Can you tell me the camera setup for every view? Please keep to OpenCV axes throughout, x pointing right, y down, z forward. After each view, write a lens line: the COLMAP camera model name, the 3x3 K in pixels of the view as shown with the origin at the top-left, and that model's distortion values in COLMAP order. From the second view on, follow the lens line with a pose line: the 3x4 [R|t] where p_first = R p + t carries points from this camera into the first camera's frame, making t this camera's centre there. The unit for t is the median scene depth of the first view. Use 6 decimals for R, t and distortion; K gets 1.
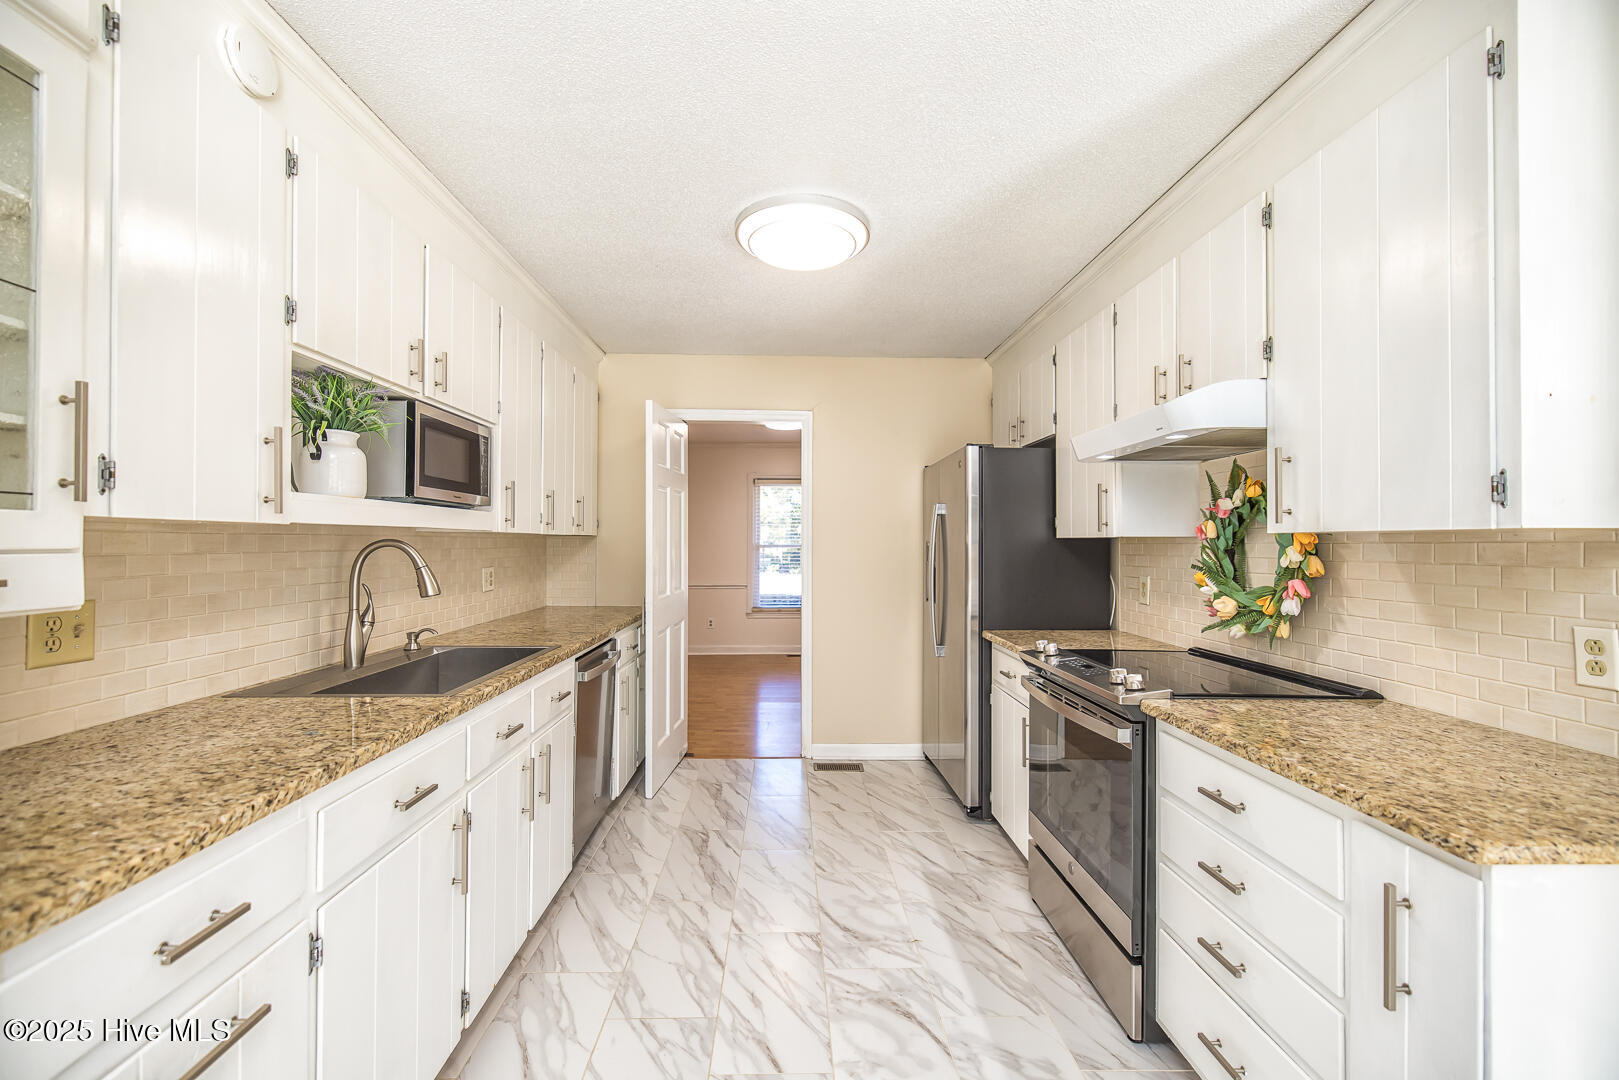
lens RADIAL K [[673.0, 0, 797.5], [0, 673.0, 537.1], [0, 0, 1]] dist [0.001560, -0.000857]
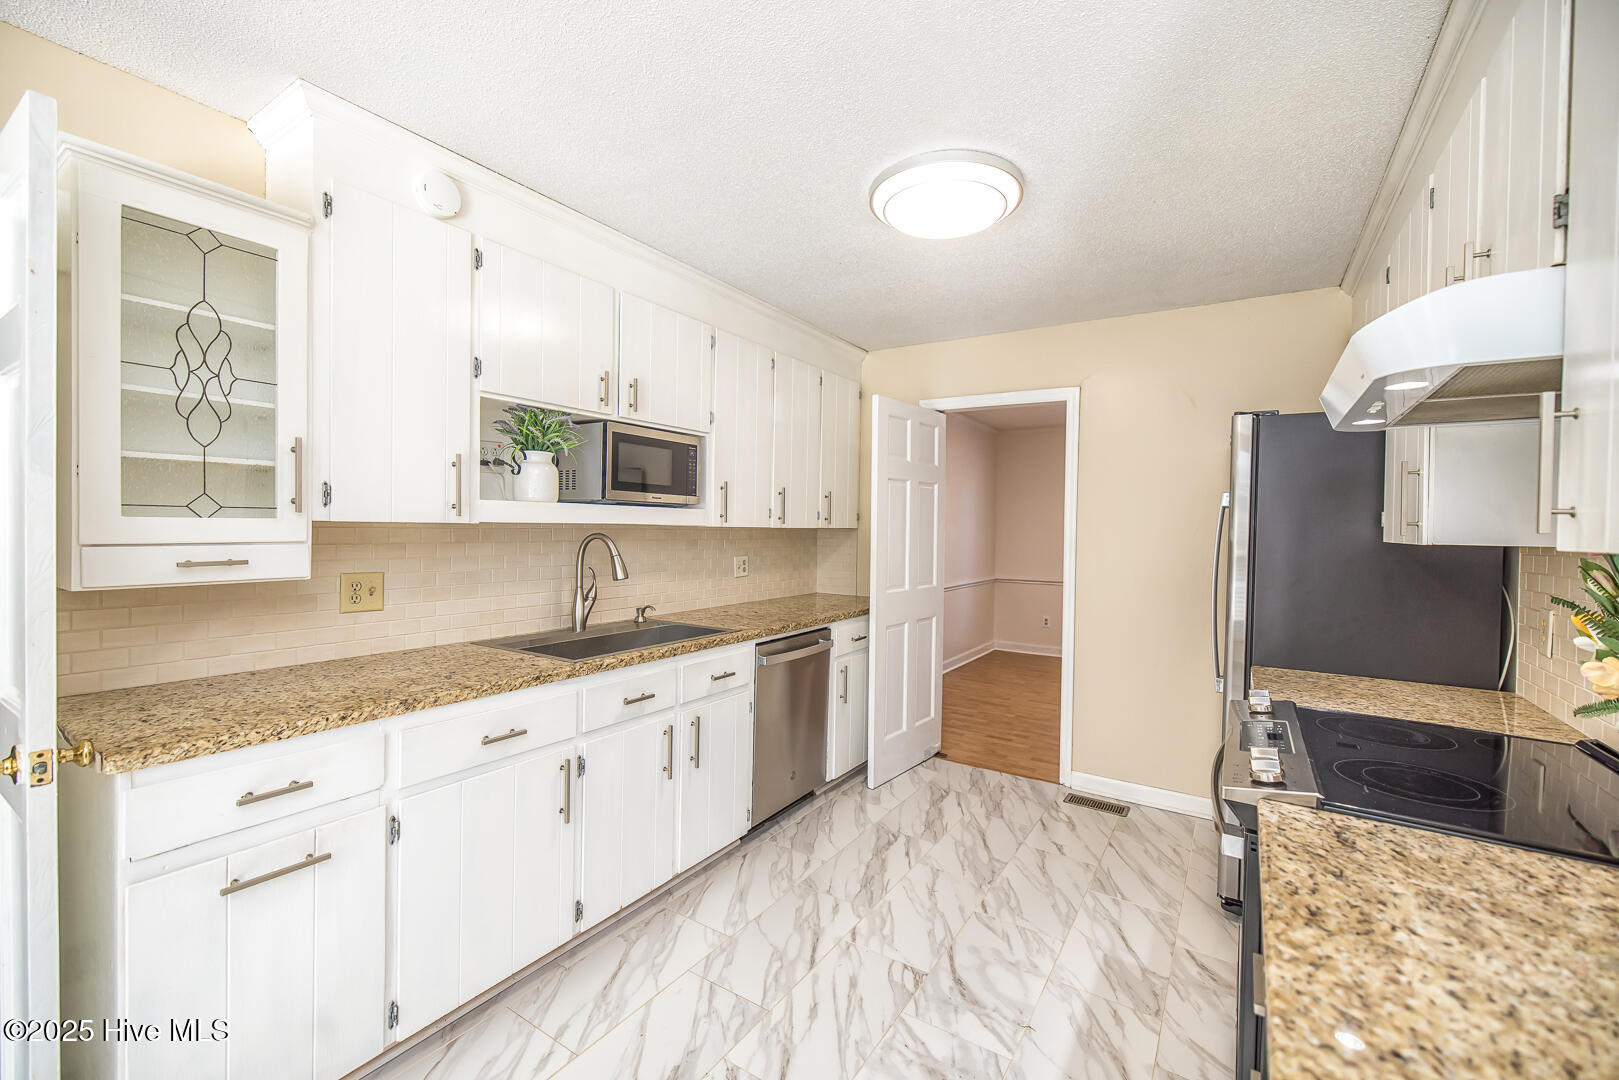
lens RADIAL K [[673.0, 0, 803.8], [0, 673.0, 537.3], [0, 0, 1]] dist [0.001560, -0.000857]
pose [[0.826452, 0.019239, -0.562678, 0.423601], [-0.008597, 0.999731, 0.021556, -0.019397], [0.562941, -0.012978, 0.826395, 0.176907]]
